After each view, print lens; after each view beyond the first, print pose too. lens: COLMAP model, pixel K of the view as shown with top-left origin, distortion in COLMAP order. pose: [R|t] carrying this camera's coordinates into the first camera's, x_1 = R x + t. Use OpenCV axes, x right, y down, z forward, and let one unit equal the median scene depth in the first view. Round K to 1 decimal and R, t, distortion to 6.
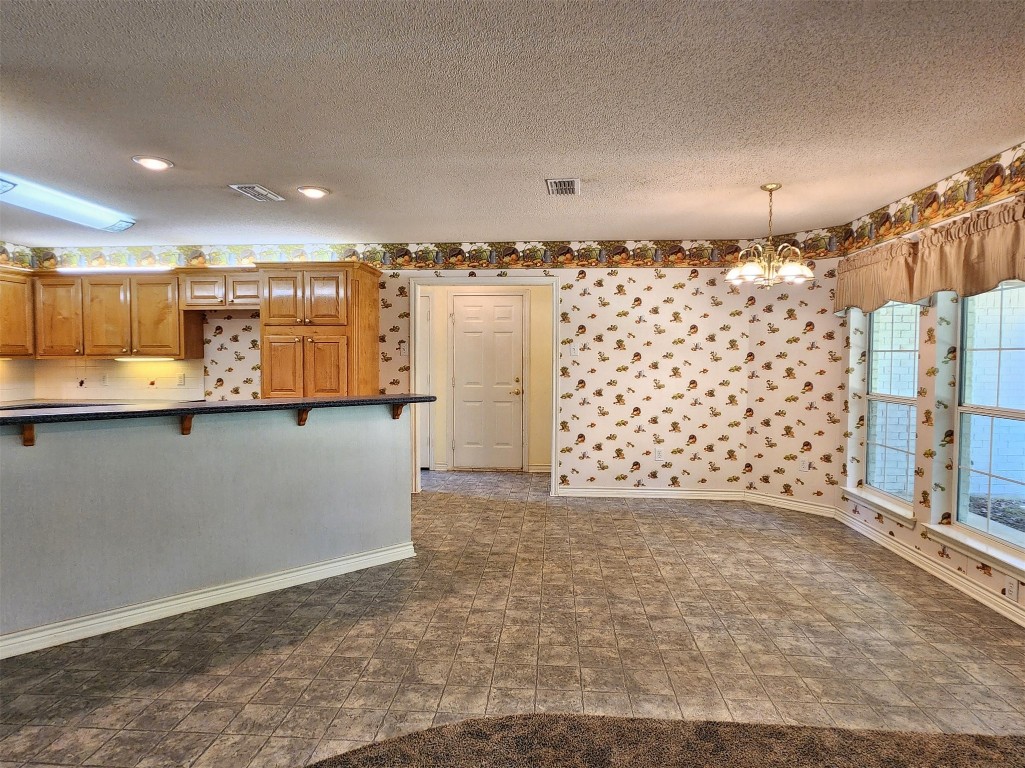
lens RADIAL K [[582.0, 0, 514.4], [0, 582.0, 378.5], [0, 0, 1]] dist [-0.003000, 0.003608]
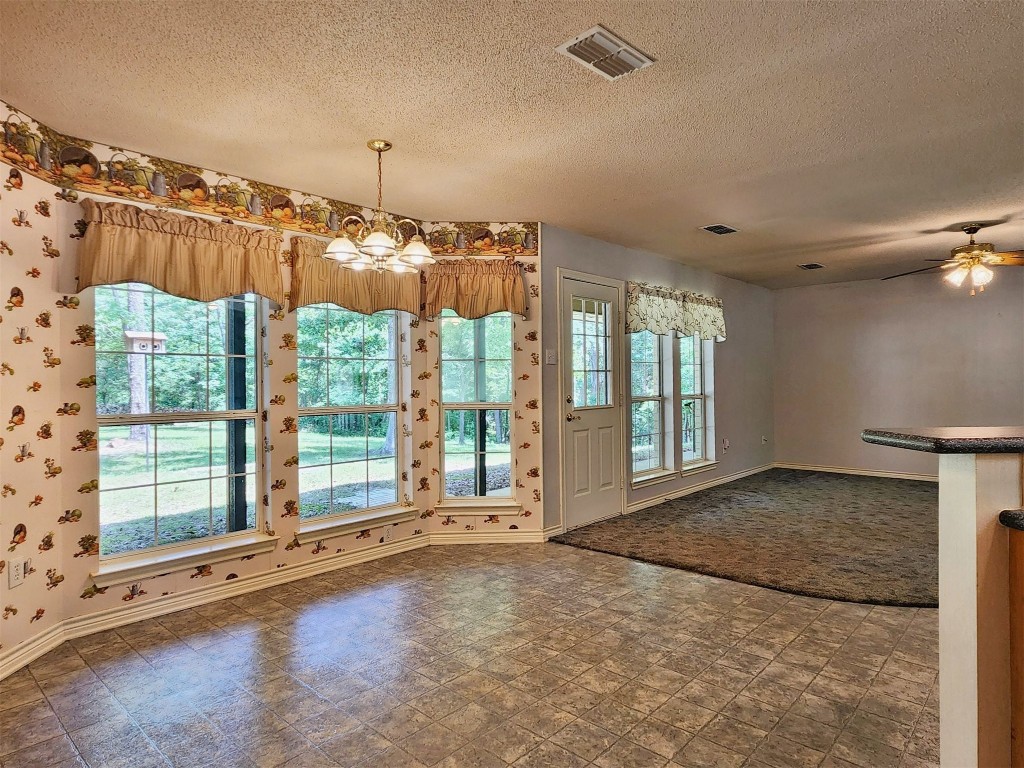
lens RADIAL K [[600.9, 0, 514.0], [0, 600.9, 378.8], [0, 0, 1]] dist [-0.002888, 0.003160]
pose [[-0.780229, 0.003595, 0.625484, -0.146155], [0.026412, 0.999281, 0.027203, -0.019140], [-0.624936, 0.037745, -0.779763, 1.043750]]
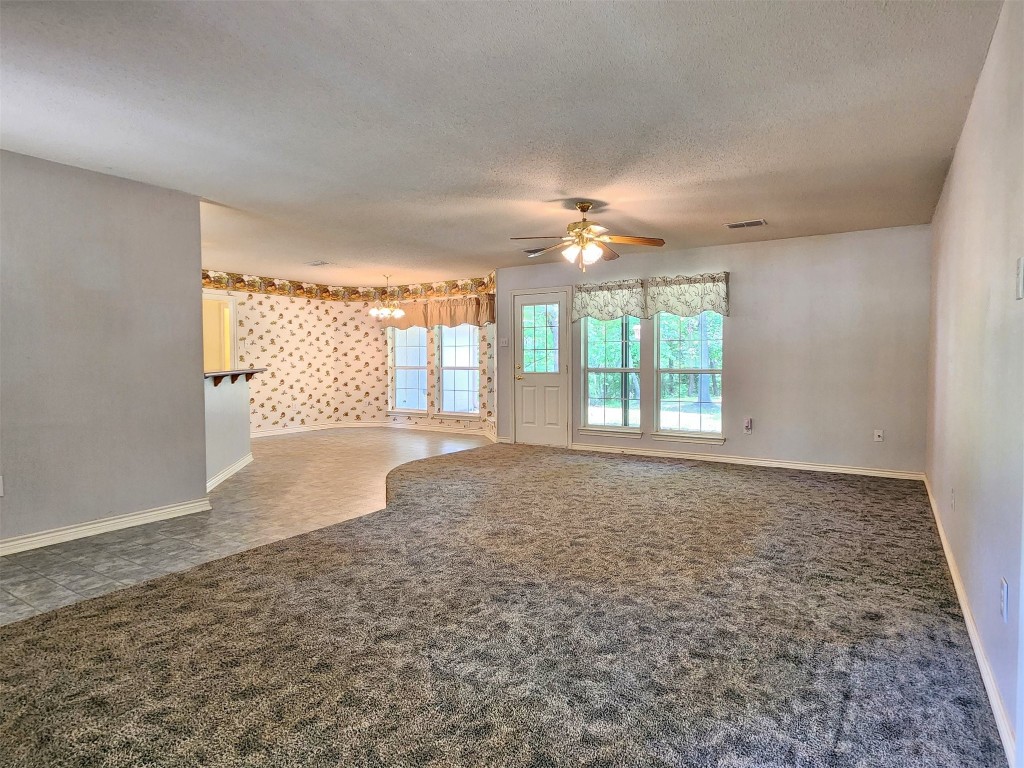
lens RADIAL K [[581.4, 0, 513.9], [0, 581.4, 378.5], [0, 0, 1]] dist [-0.003000, 0.003608]
pose [[0.479734, -0.035208, 0.876707, -0.935197], [0.035275, 0.999161, 0.020824, 0.035770], [-0.876704, 0.020936, 0.480574, -0.380590]]
